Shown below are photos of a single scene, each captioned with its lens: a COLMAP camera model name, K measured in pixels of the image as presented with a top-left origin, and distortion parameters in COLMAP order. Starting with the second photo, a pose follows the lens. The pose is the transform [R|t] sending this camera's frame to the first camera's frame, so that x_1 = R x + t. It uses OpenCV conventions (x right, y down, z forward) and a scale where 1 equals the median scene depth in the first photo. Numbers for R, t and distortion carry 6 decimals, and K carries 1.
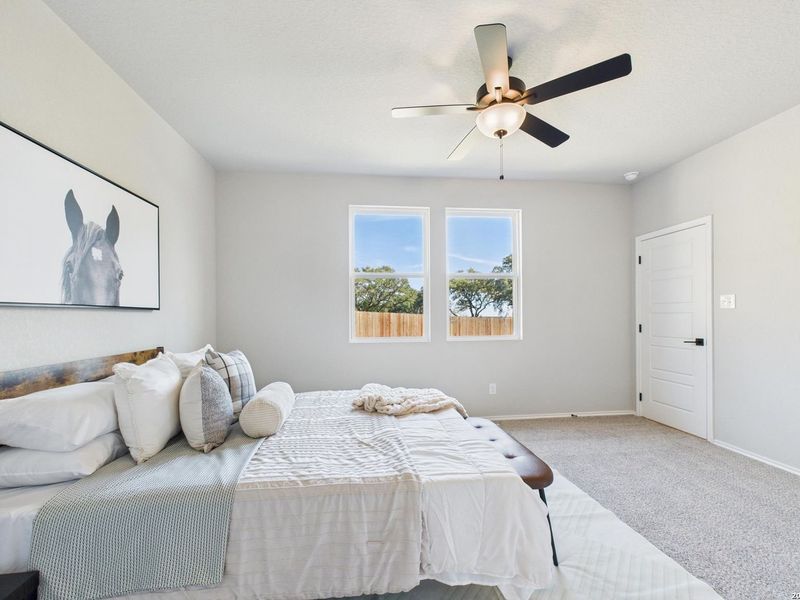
lens RADIAL K [[345.2, 0, 400.5], [0, 345.2, 317.2], [0, 0, 1]] dist [0.000987, -0.000049]
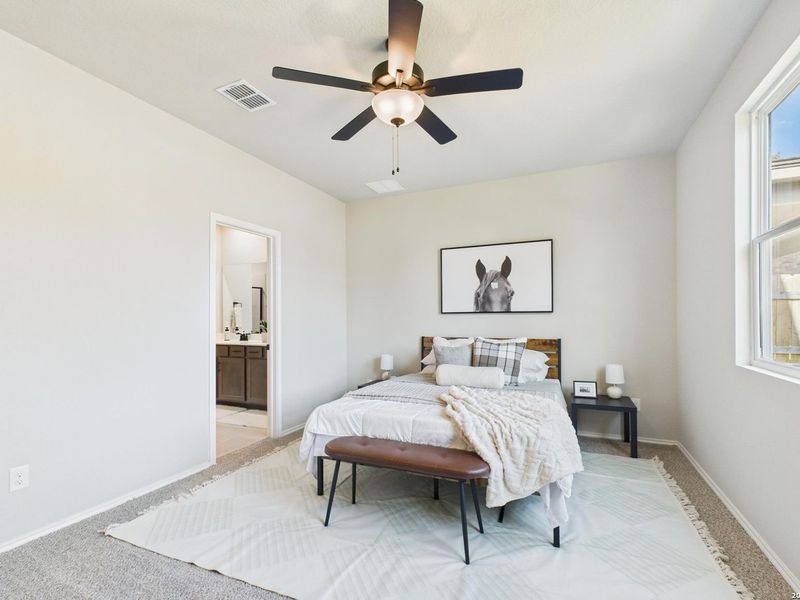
lens RADIAL K [[379.7, 0, 399.8], [0, 379.7, 318.9], [0, 0, 1]] dist [-0.000827, -0.000010]
pose [[-0.515009, 0.013401, -0.857080, 1.186040], [0.007602, 0.999910, 0.011067, -0.018883], [0.857151, -0.000816, -0.515065, 1.560489]]
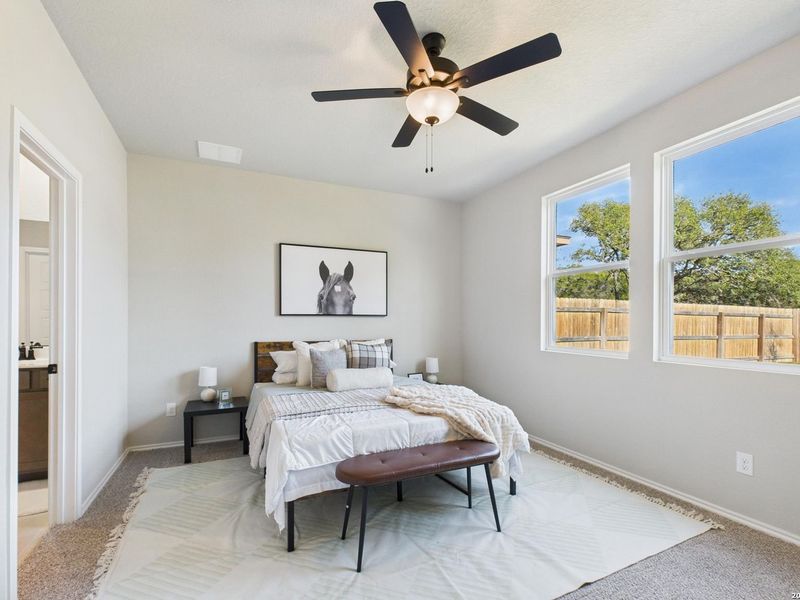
lens RADIAL K [[379.2, 0, 400.6], [0, 379.2, 322.0], [0, 0, 1]] dist [-0.000448, 0.000402]
pose [[0.309993, 0.011911, -0.950664, 1.243488], [-0.007579, 0.999921, 0.010056, -0.013787], [0.950709, 0.004088, 0.310058, 0.630535]]
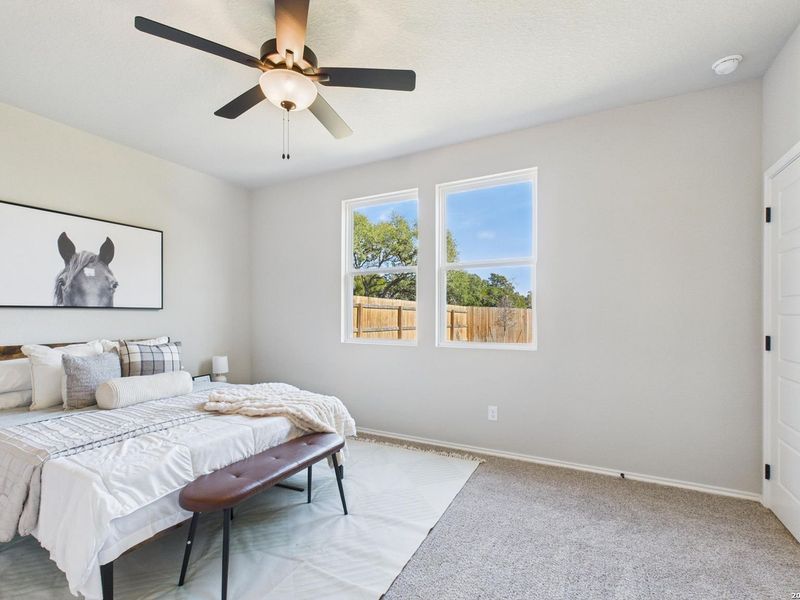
lens RADIAL K [[379.0, 0, 400.7], [0, 379.0, 315.5], [0, 0, 1]] dist [0.000841, 0.000226]
pose [[0.825700, 0.009506, -0.564029, 1.086415], [-0.009593, 0.999950, 0.002809, -0.012138], [0.564027, 0.003091, 0.825750, 0.385952]]
